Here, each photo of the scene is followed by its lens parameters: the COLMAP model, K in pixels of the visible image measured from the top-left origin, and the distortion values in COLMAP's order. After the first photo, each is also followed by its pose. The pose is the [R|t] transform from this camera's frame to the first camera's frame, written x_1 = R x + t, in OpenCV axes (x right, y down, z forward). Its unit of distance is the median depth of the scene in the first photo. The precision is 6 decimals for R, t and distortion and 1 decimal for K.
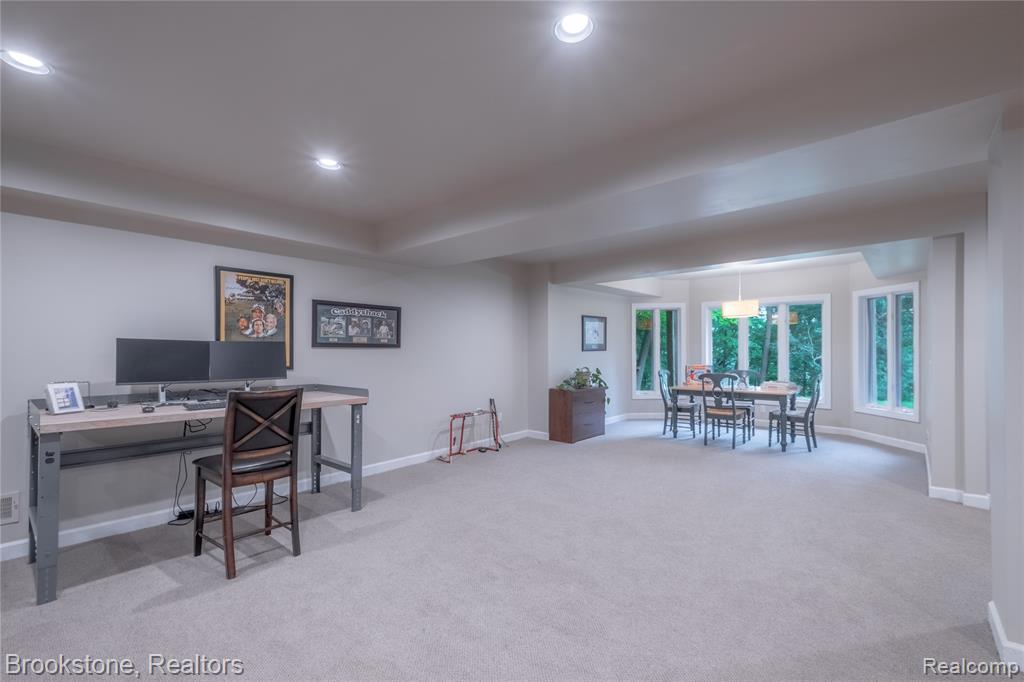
lens RADIAL K [[441.5, 0, 512.6], [0, 441.5, 354.7], [0, 0, 1]] dist [0.000401, 0.000002]
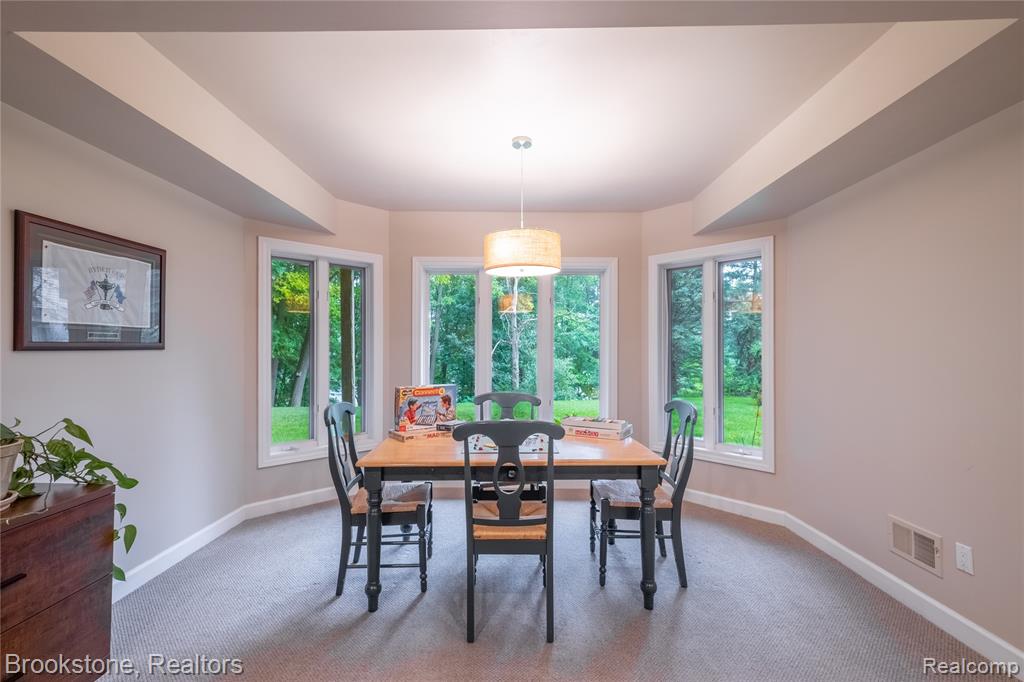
lens RADIAL K [[435.3, 0, 515.4], [0, 435.3, 339.9], [0, 0, 1]] dist [0.002768, -0.000094]
pose [[0.746808, 0.018353, 0.664787, 0.256415], [0.005327, 0.999422, -0.033576, -0.005841], [-0.665019, 0.028617, 0.746278, 0.769291]]
